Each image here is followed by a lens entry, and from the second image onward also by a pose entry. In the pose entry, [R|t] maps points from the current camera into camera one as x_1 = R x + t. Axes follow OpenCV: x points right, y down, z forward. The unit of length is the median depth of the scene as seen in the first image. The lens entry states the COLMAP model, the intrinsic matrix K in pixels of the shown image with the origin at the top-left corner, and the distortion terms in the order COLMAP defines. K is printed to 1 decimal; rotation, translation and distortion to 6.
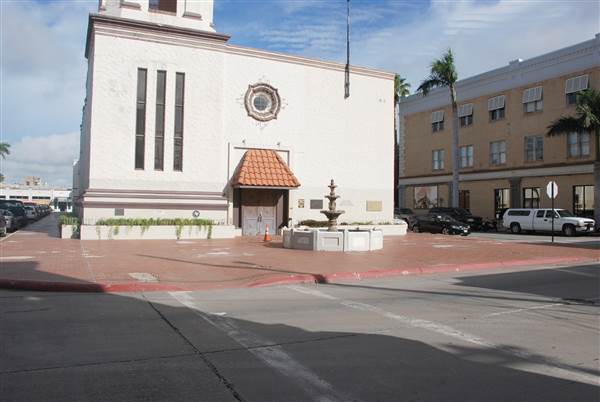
lens RADIAL K [[472.7, 0, 300.0], [0, 472.7, 201.0], [0, 0, 1]] dist [-0.145435, 0.101133]
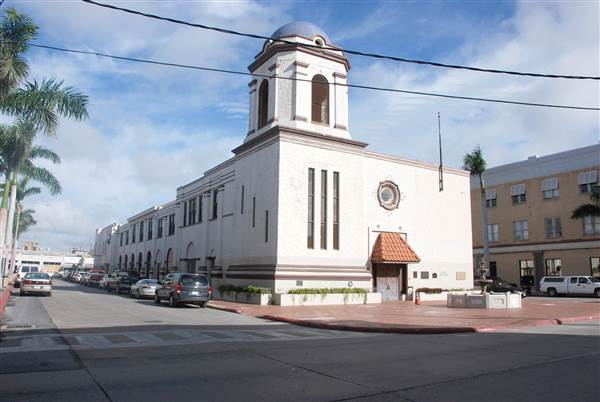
lens RADIAL K [[464.5, 0, 293.9], [0, 464.5, 210.1], [0, 0, 1]] dist [-0.158435, 0.102799]
pose [[0.996430, 0.013187, 0.083389, -0.439095], [-0.002796, 0.992339, -0.123516, -0.014531], [-0.084379, 0.122841, 0.988833, -0.213799]]
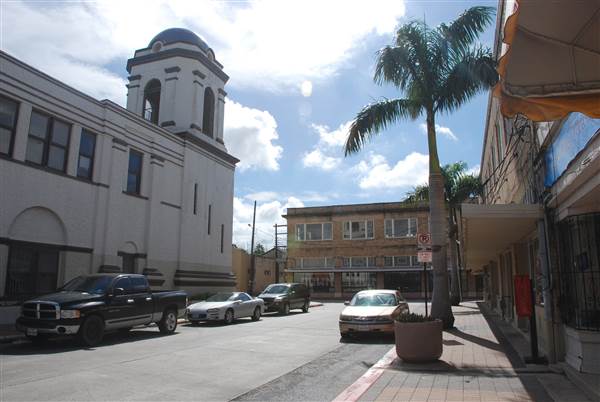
lens RADIAL K [[464.5, 0, 293.9], [0, 464.5, 210.1], [0, 0, 1]] dist [-0.158435, 0.102799]
pose [[0.723531, 0.097983, 0.683302, -0.924737], [-0.000005, 0.989875, -0.141939, -0.009769], [-0.690292, 0.102694, 0.716206, -0.089997]]
